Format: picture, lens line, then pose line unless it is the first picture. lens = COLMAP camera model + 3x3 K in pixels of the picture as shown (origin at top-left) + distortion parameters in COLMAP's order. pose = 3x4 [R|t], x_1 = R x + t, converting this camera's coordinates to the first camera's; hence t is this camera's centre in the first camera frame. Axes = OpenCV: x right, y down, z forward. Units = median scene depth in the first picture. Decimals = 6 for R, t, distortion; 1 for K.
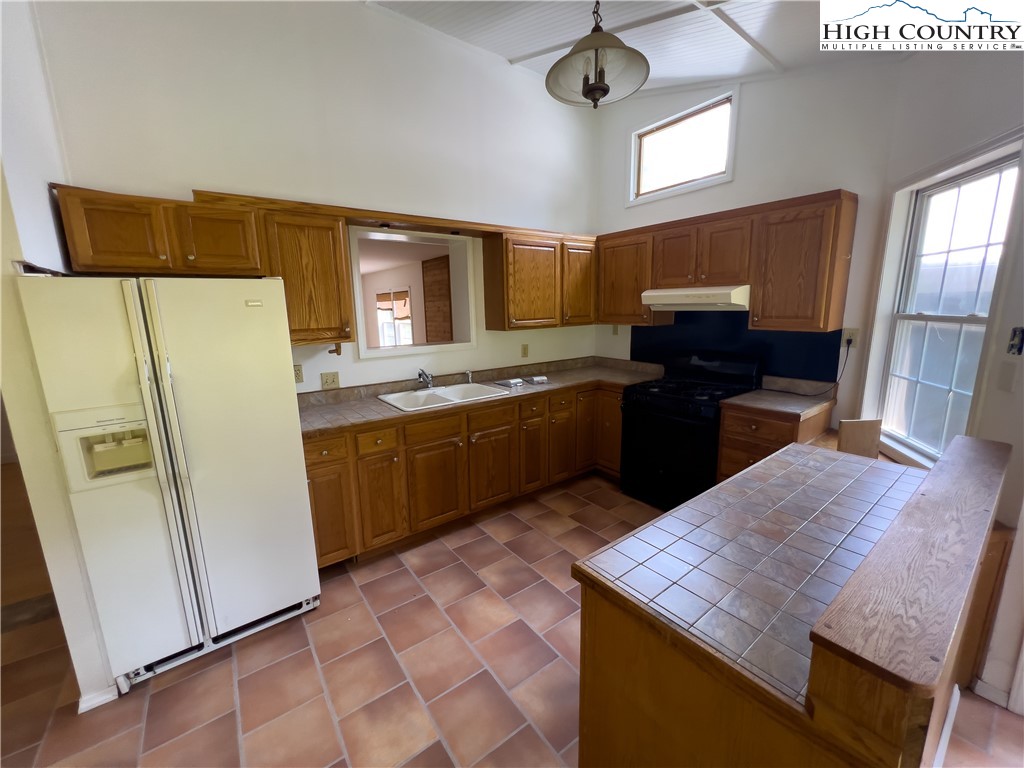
lens RADIAL K [[409.4, 0, 509.8], [0, 409.4, 380.3], [0, 0, 1]] dist [-0.001856, -0.000016]
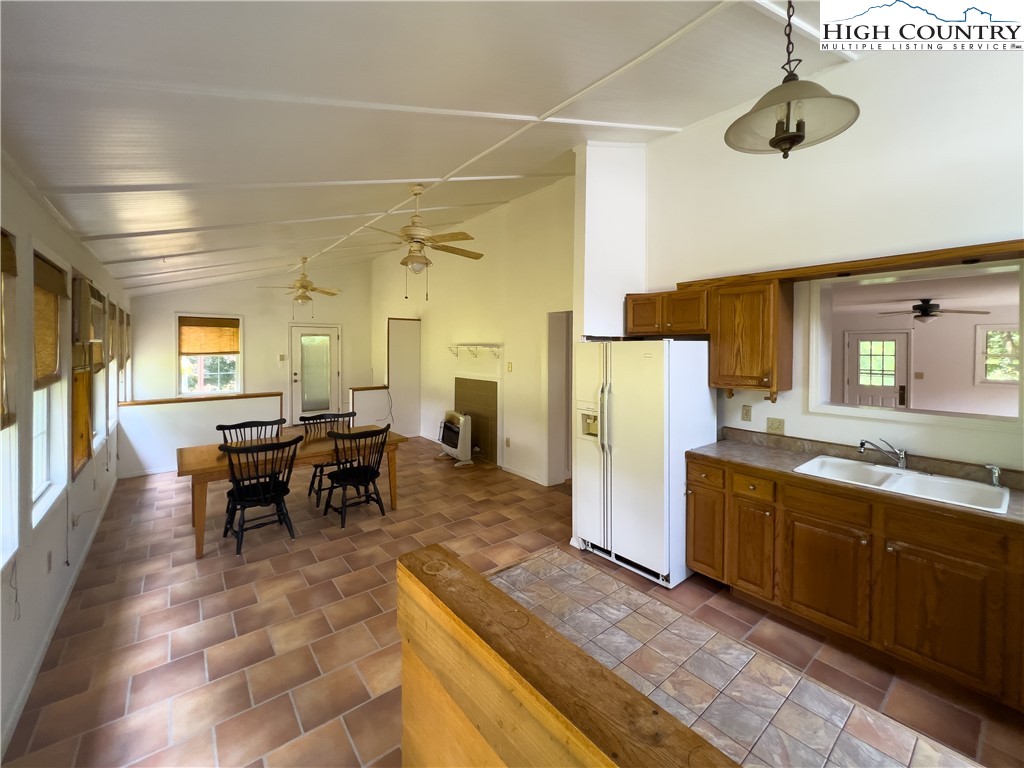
lens RADIAL K [[421.2, 0, 517.4], [0, 421.2, 351.7], [0, 0, 1]] dist [0.001852, 0.000219]
pose [[0.048939, 0.031465, -0.998306, 0.711131], [-0.186399, 0.982232, 0.021820, -0.101971], [0.981255, 0.185015, 0.053935, 0.289709]]
